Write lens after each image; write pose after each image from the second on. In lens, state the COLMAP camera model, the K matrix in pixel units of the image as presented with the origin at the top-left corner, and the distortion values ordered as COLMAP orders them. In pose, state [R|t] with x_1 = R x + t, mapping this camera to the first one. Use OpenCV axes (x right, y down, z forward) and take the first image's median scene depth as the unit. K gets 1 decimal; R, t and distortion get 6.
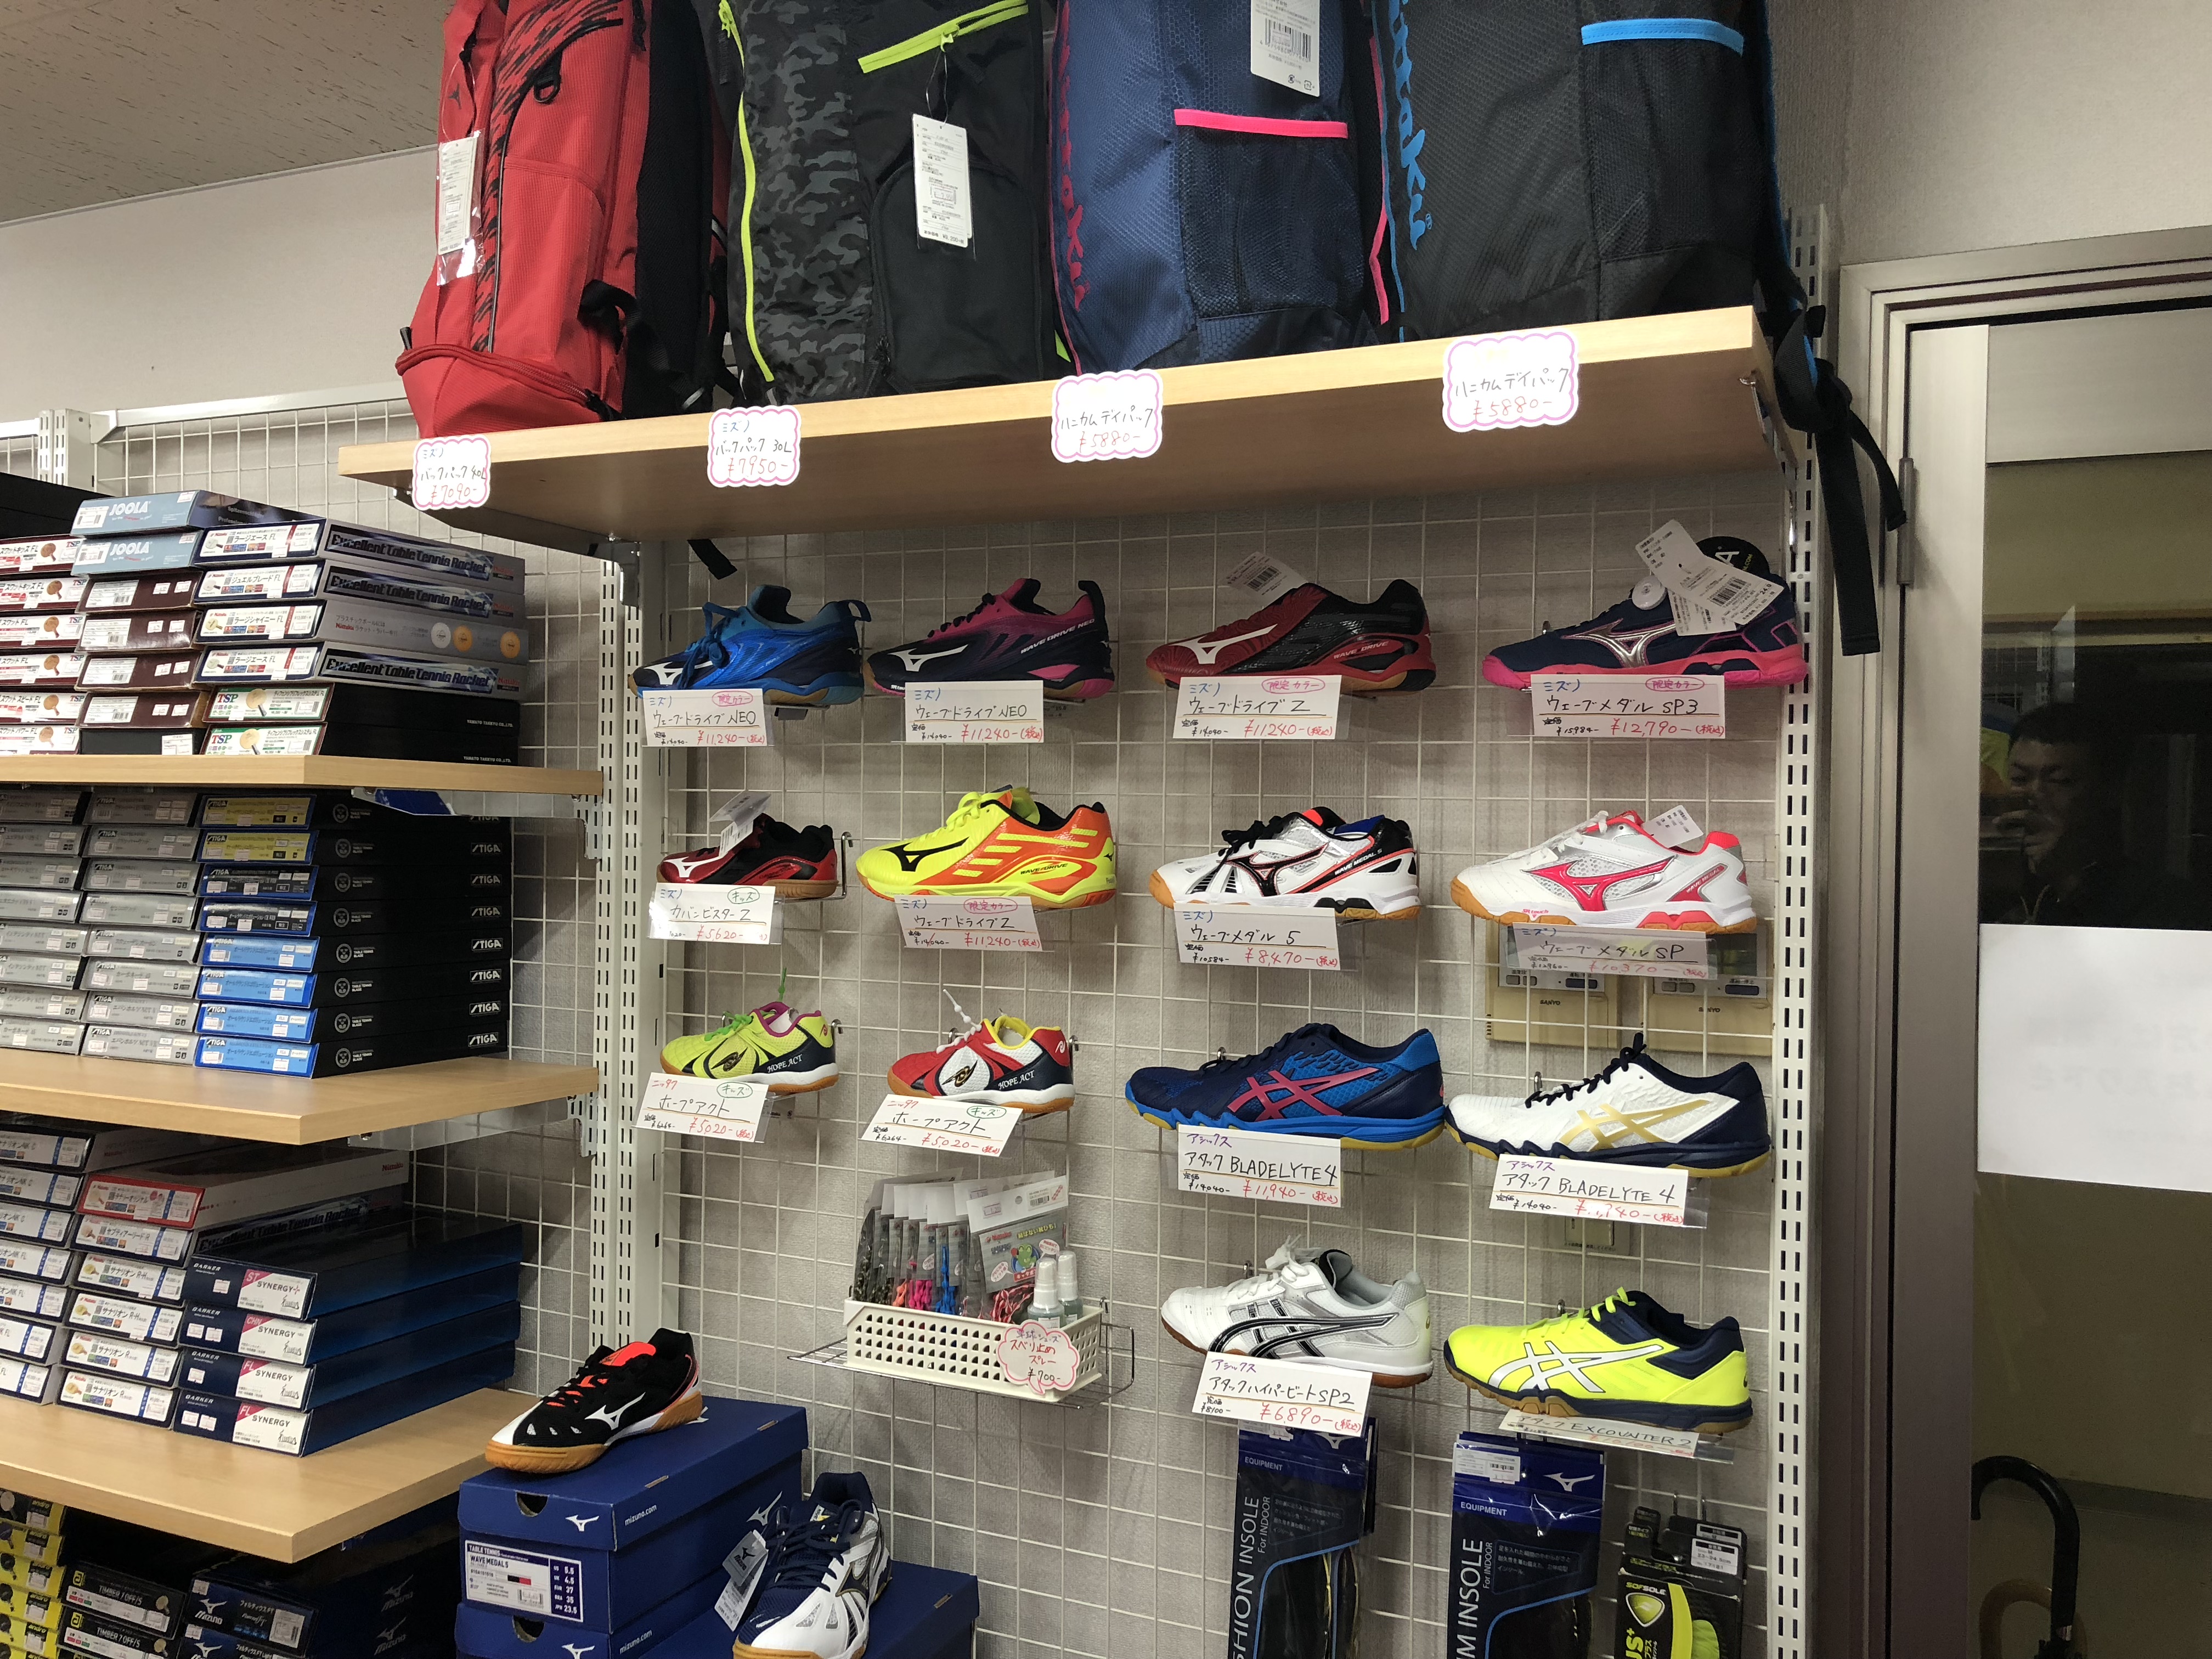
lens RADIAL K [[1802.4, 0, 1106.0], [0, 1802.4, 829.5], [0, 0, 1]] dist [0.028801, -0.003137]
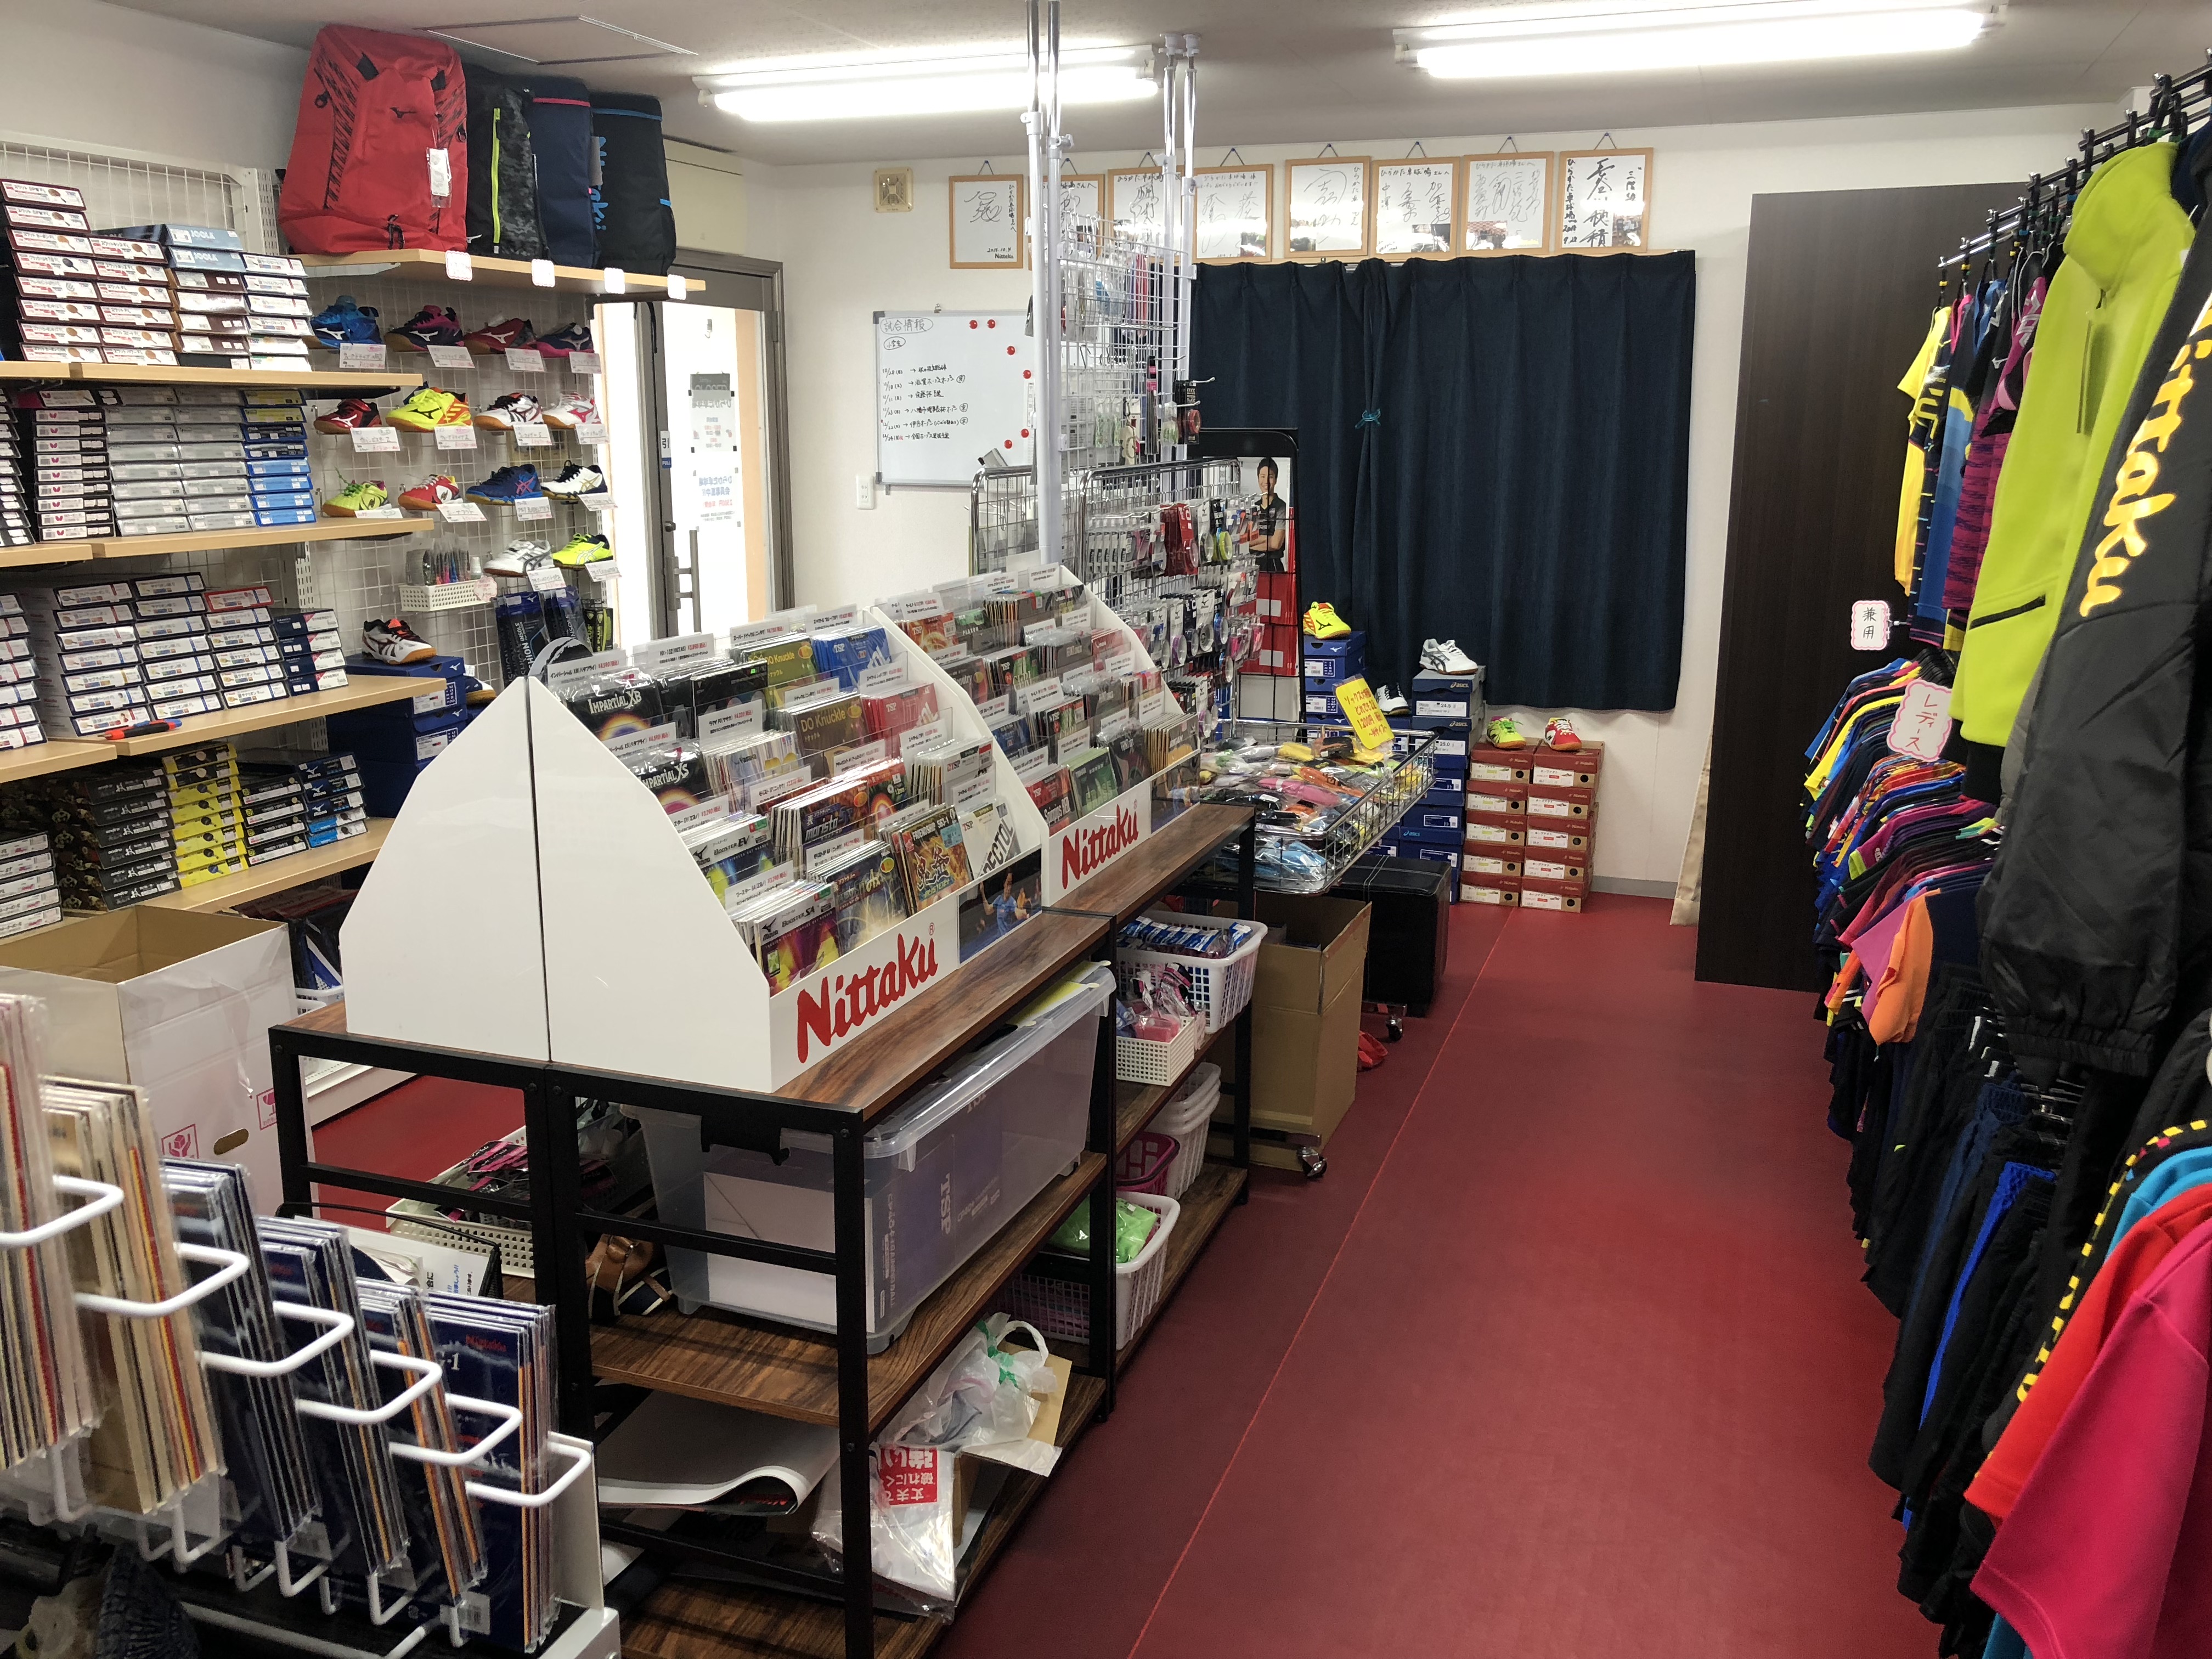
lens RADIAL K [[1802.4, 0, 1106.0], [0, 1802.4, 829.5], [0, 0, 1]] dist [0.028801, -0.003137]
pose [[-0.074666, -0.245127, 0.966612, -2.631706], [0.001760, 0.969283, 0.245940, -0.039794], [-0.997207, 0.020065, -0.071941, 0.202613]]
